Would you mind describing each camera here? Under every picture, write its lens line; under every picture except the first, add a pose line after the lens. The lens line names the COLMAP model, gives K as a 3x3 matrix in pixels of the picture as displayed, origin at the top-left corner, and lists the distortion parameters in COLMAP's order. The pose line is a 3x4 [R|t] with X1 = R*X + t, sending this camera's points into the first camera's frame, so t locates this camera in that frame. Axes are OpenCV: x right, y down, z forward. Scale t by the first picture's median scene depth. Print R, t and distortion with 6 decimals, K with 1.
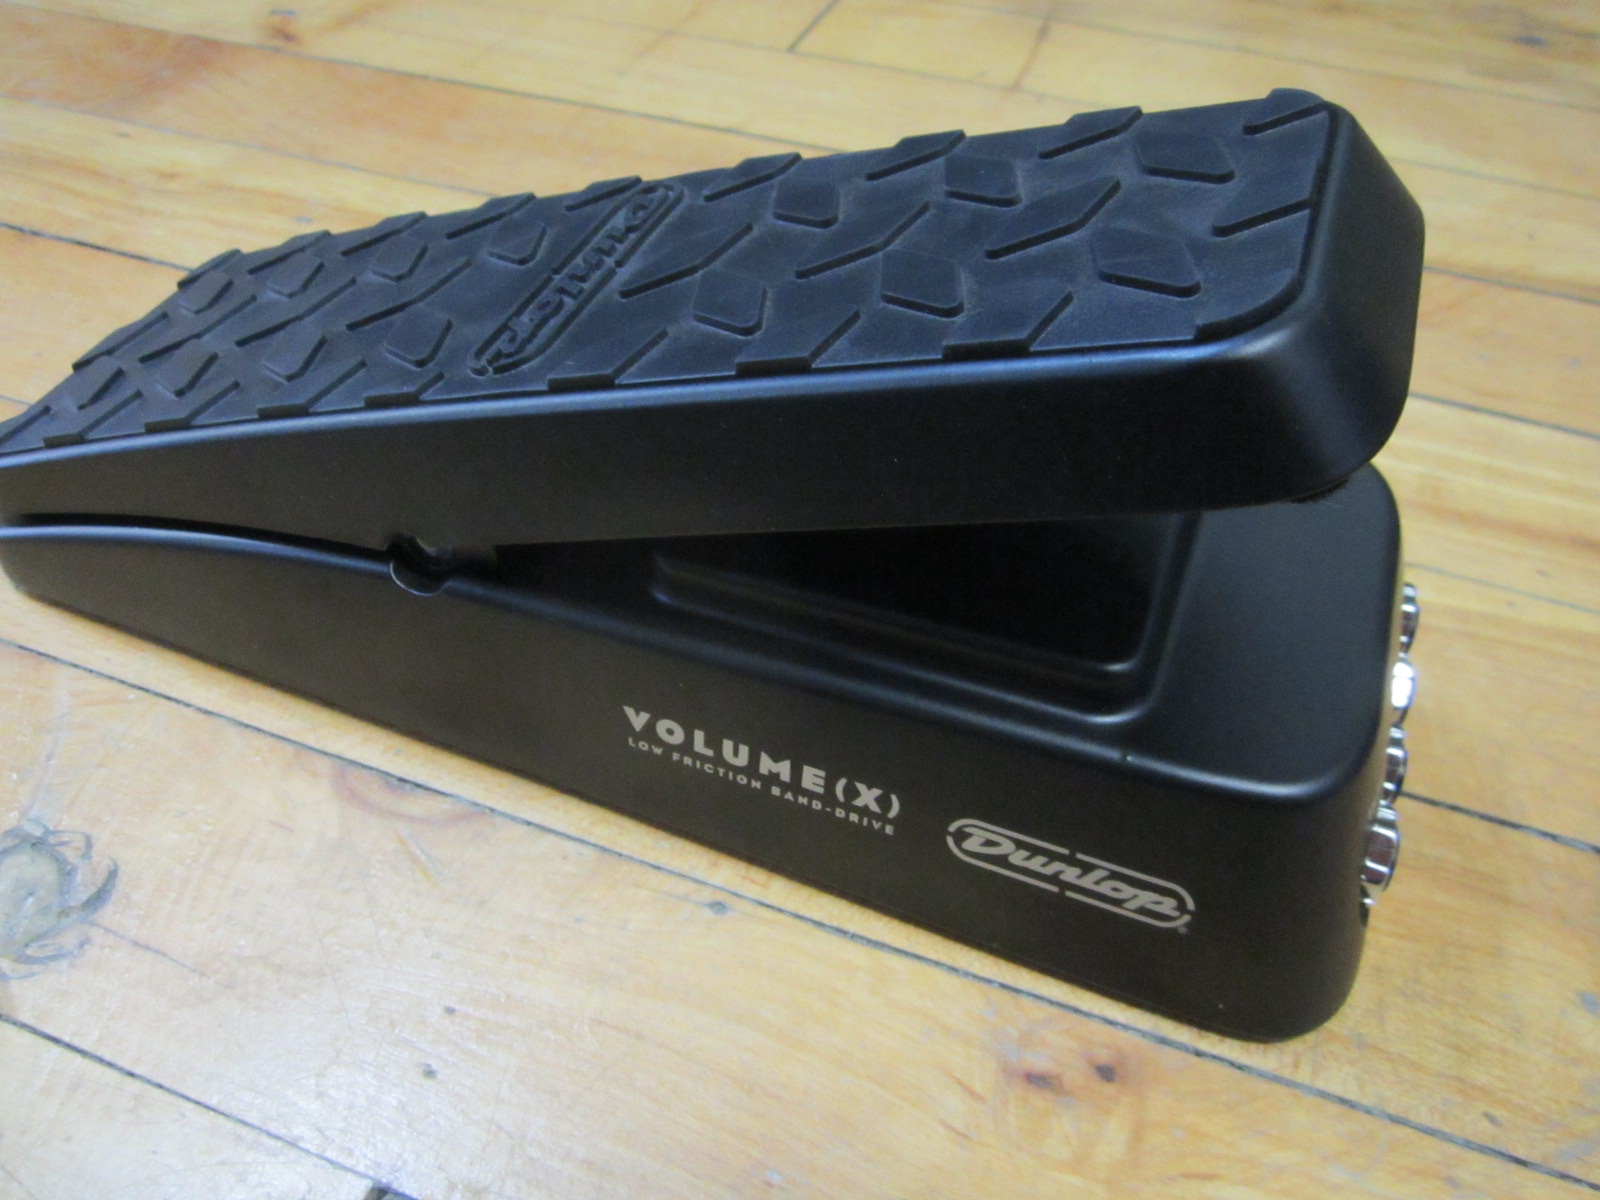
lens RADIAL K [[1327.0, 0, 800.0], [0, 1327.0, 600.0], [0, 0, 1]] dist [-0.038085, 0.014955]
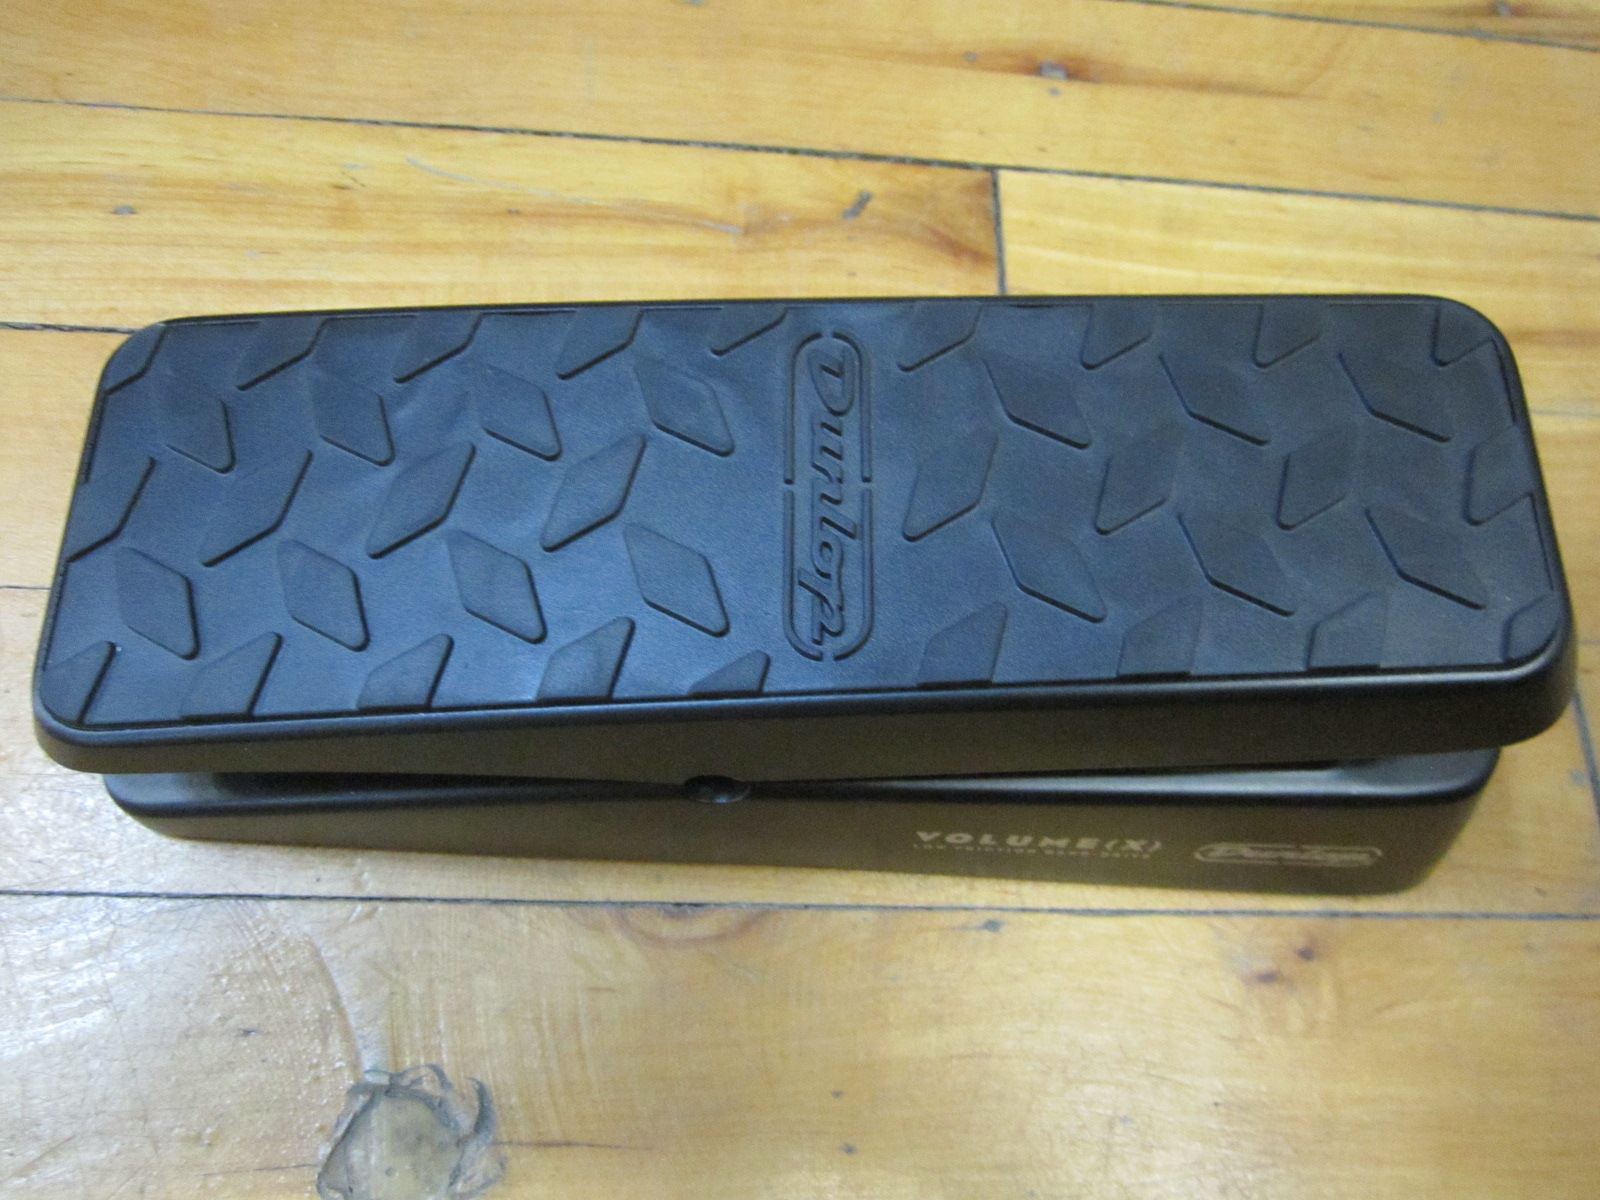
lens RADIAL K [[1327.0, 0, 800.0], [0, 1327.0, 600.0], [0, 0, 1]] dist [-0.038085, 0.014955]
pose [[0.927367, -0.297920, 0.226351, -0.415659], [0.177740, 0.883129, 0.434157, -0.596115], [-0.329241, -0.362391, 0.871936, 0.109760]]
